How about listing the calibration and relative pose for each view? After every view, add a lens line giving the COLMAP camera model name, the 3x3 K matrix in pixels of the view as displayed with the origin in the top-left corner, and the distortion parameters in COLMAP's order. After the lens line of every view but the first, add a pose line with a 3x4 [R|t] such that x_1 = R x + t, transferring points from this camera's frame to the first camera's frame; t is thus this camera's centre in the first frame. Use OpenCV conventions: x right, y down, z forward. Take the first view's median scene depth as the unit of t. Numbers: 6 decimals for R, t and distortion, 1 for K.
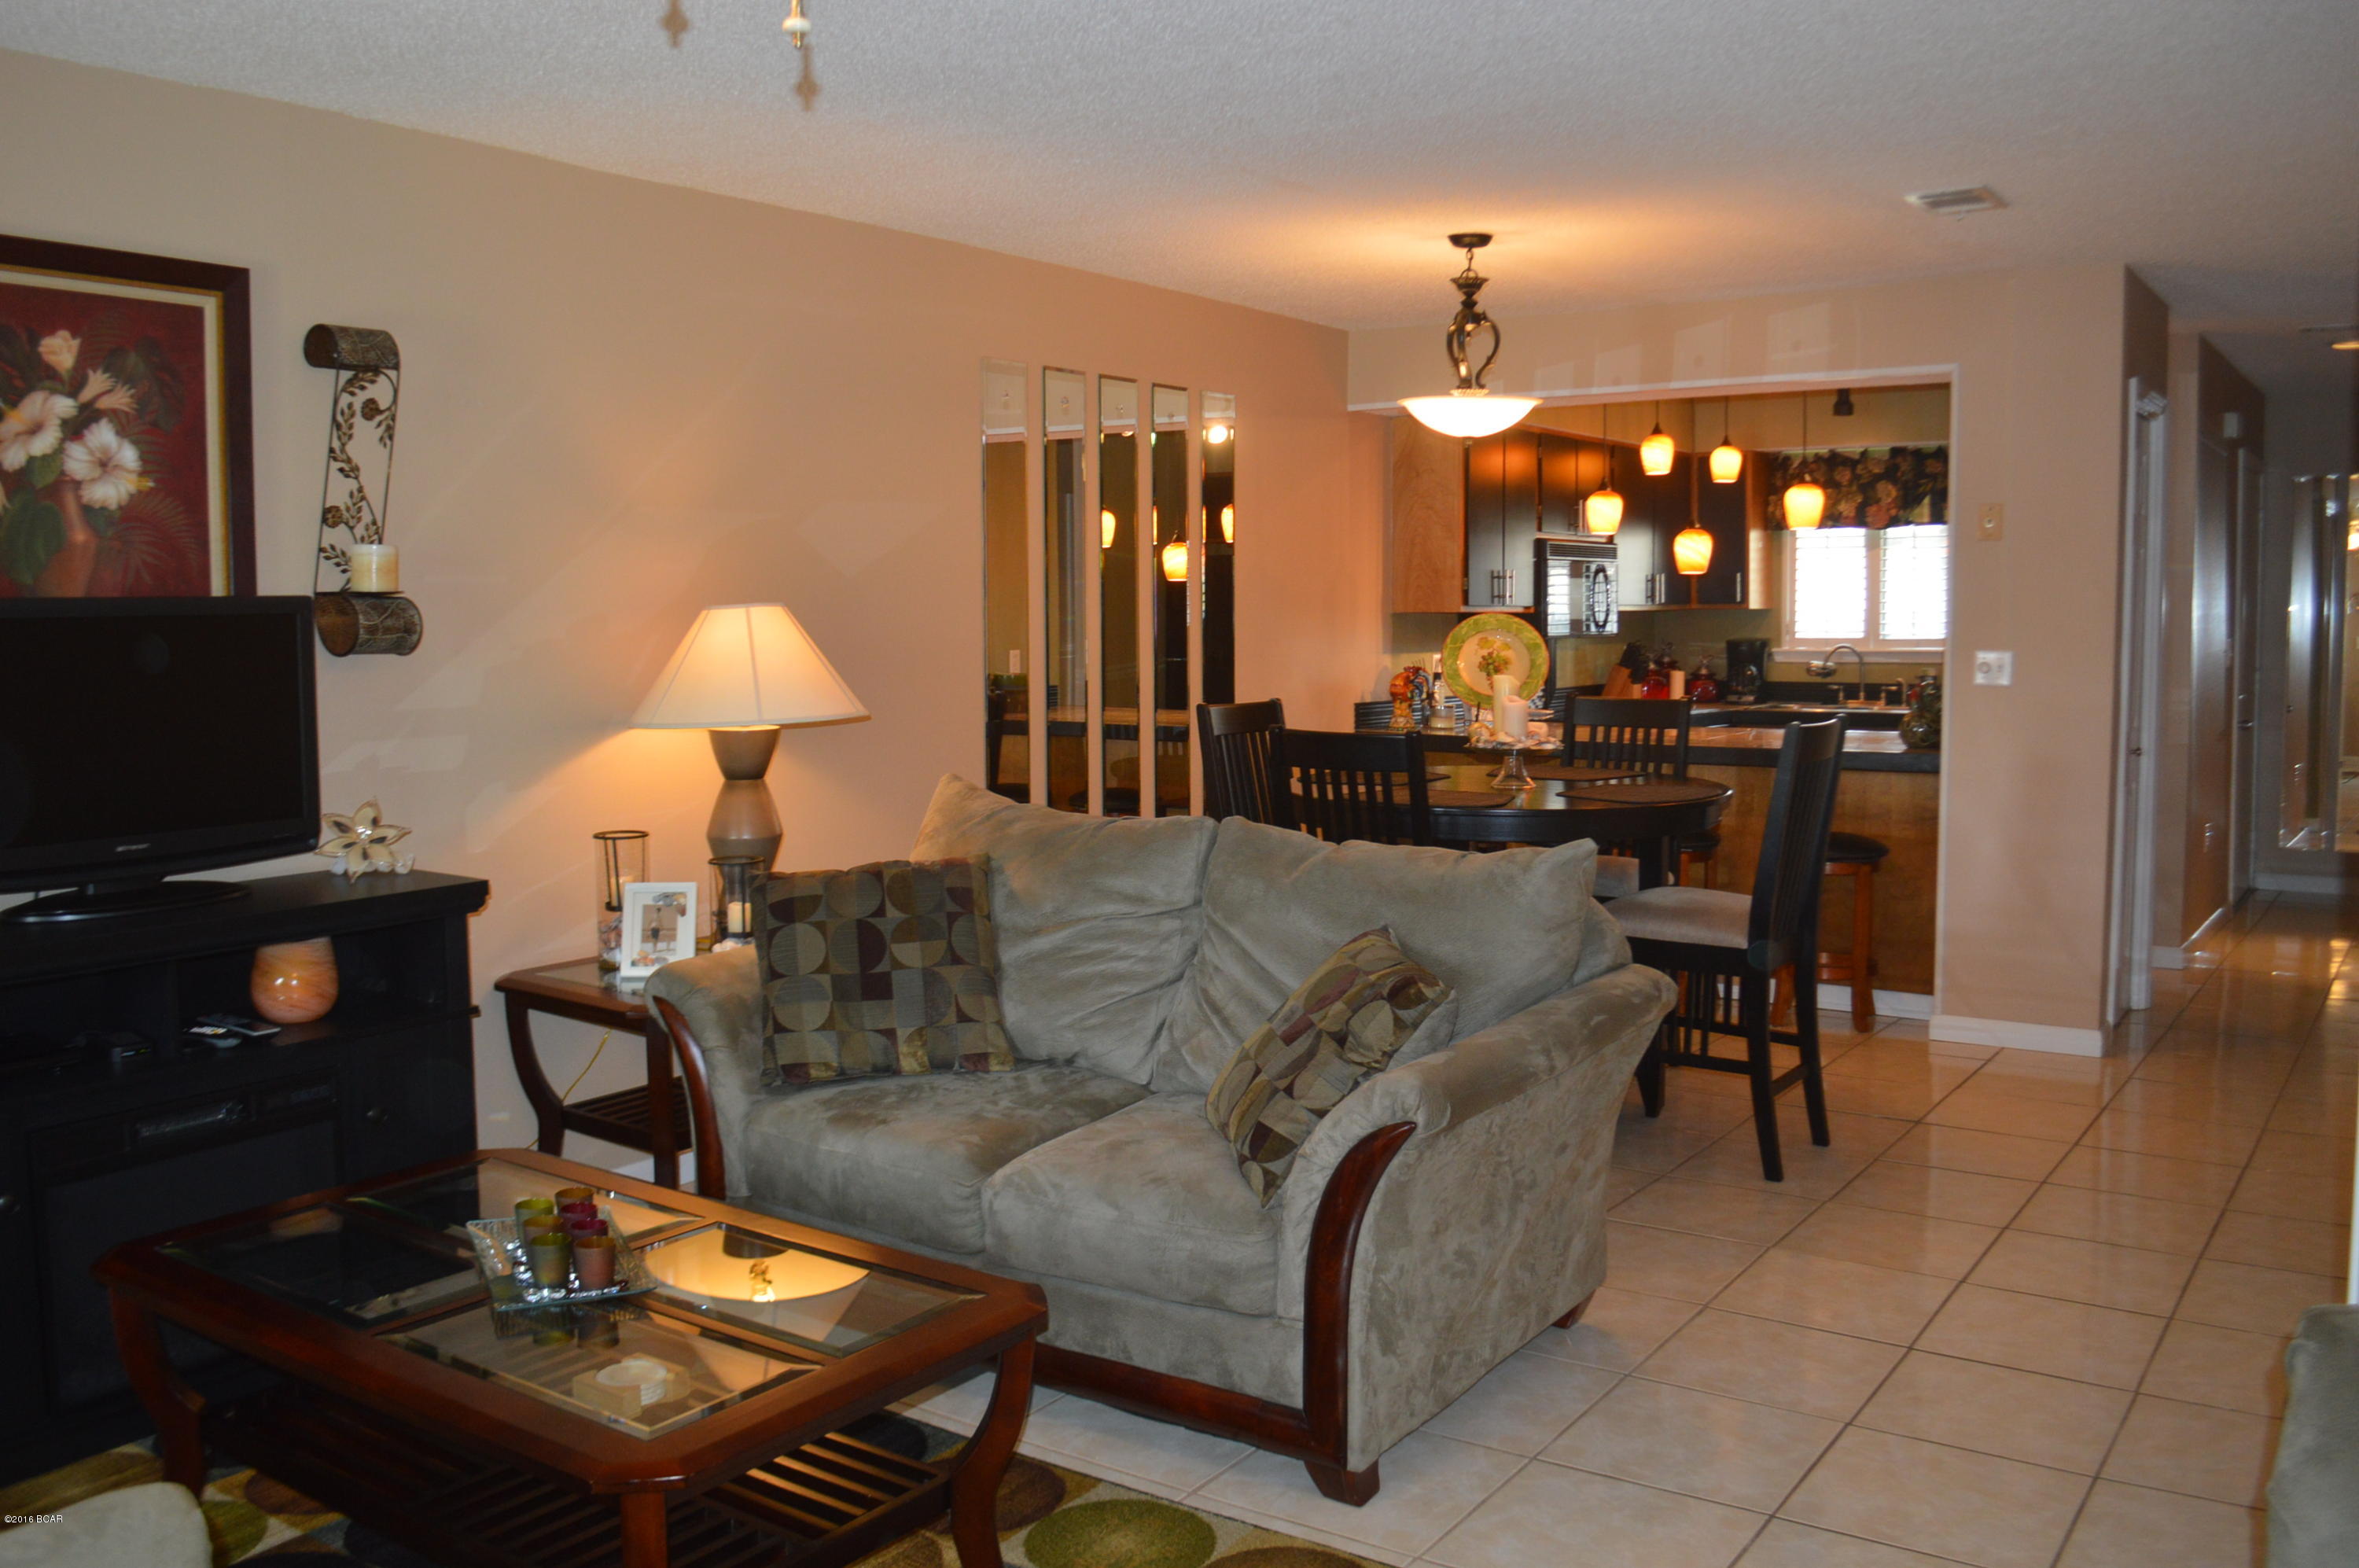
lens RADIAL K [[1959.5, 0, 1178.7], [0, 1959.5, 738.1], [0, 0, 1]] dist [-0.073189, 0.005095]
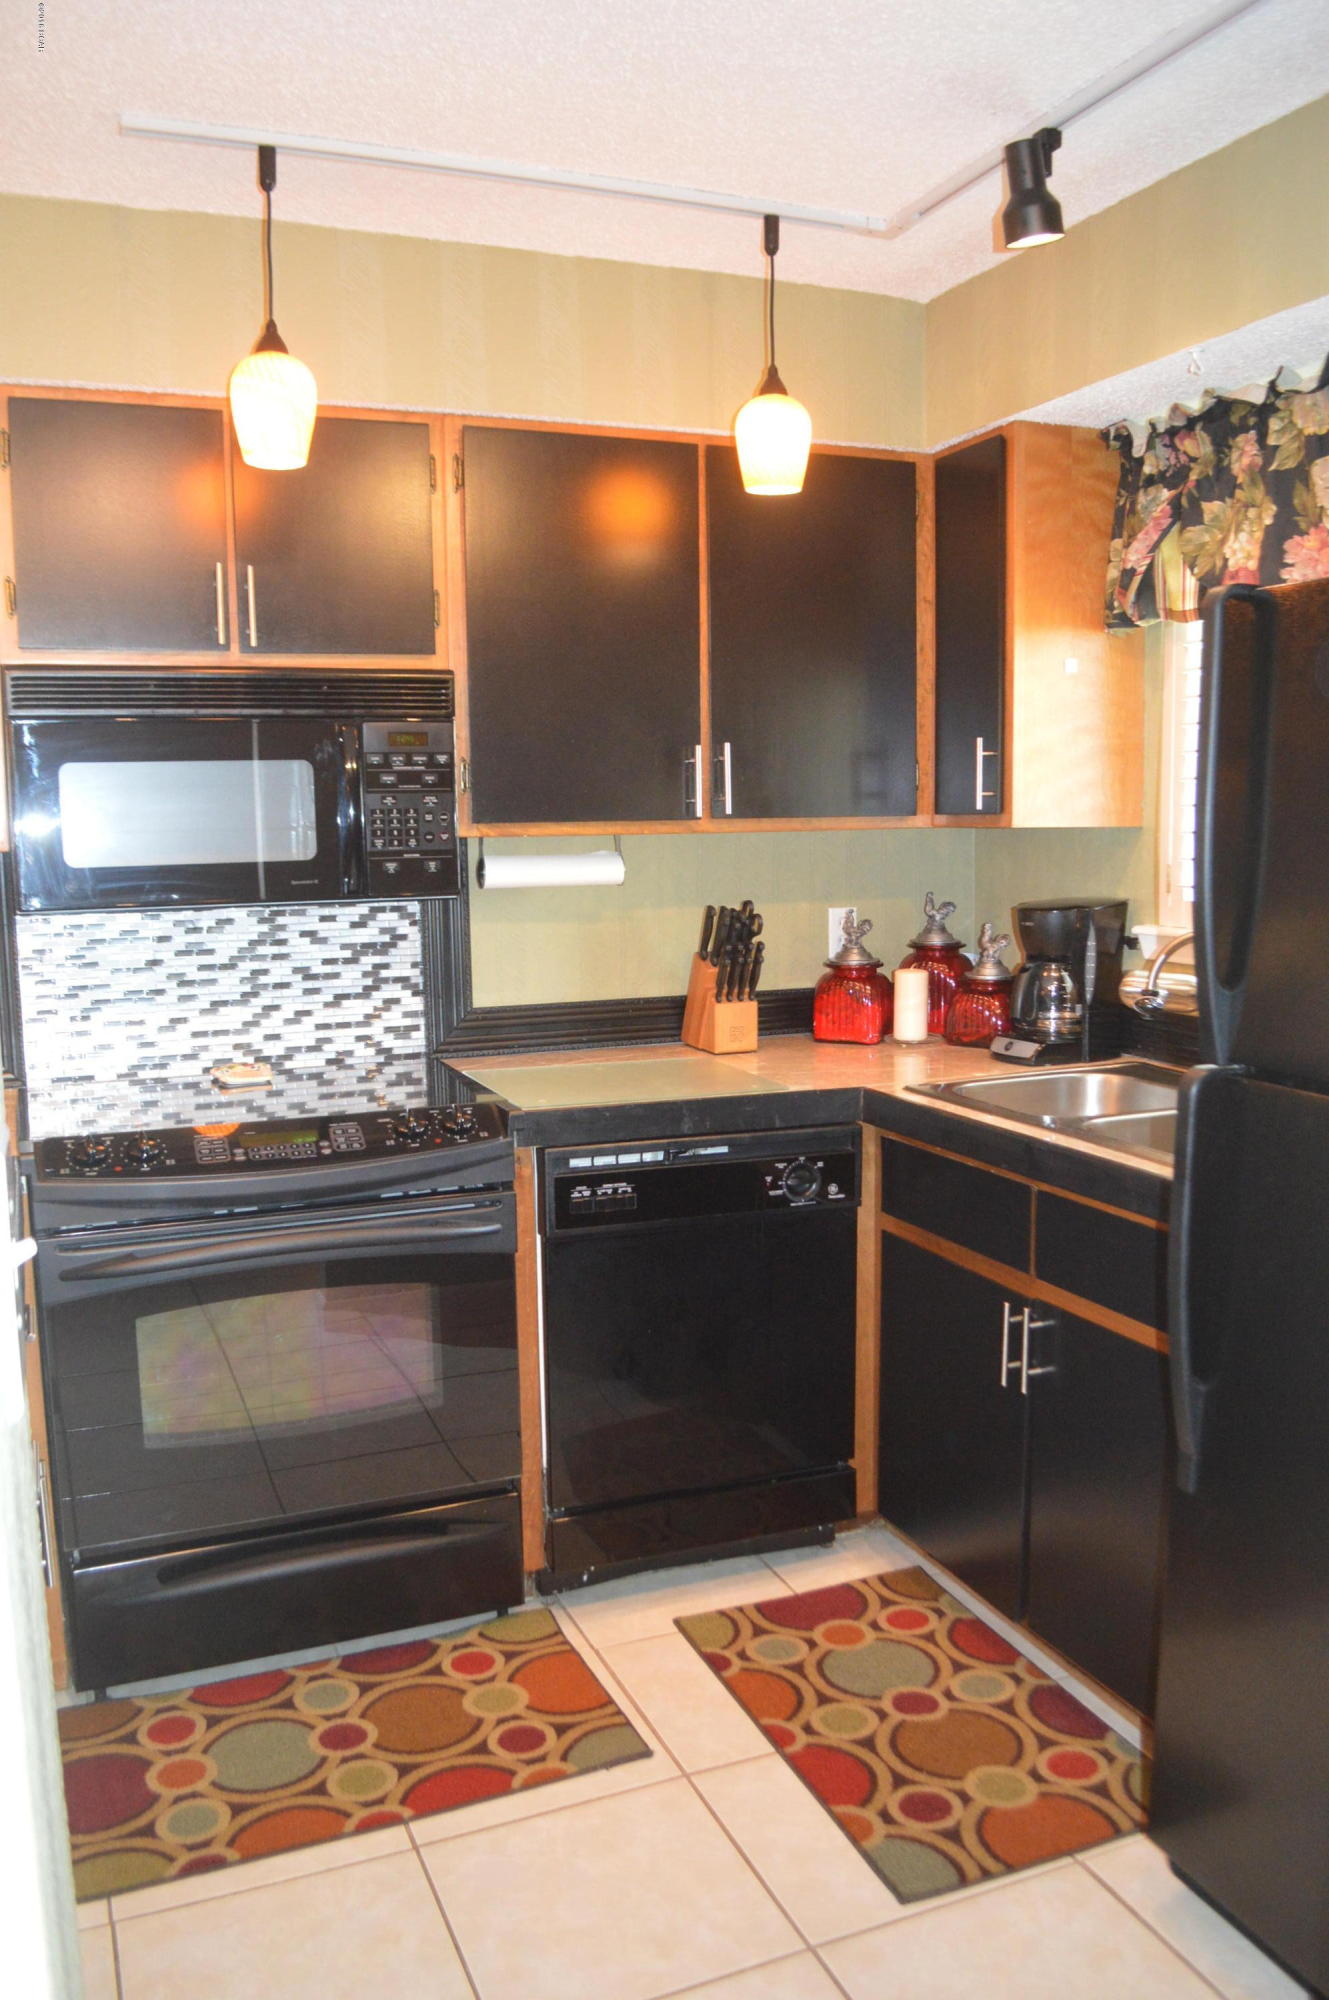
lens RADIAL K [[1589.2, 0, 664.7], [0, 1589.2, 1040.6], [0, 0, 1]] dist [-0.093243, 0.000697]
pose [[0.844499, 0.073299, -0.530517, 1.558747], [-0.028699, 0.995360, 0.091840, -0.194190], [0.534787, -0.062334, 0.842685, 2.632189]]
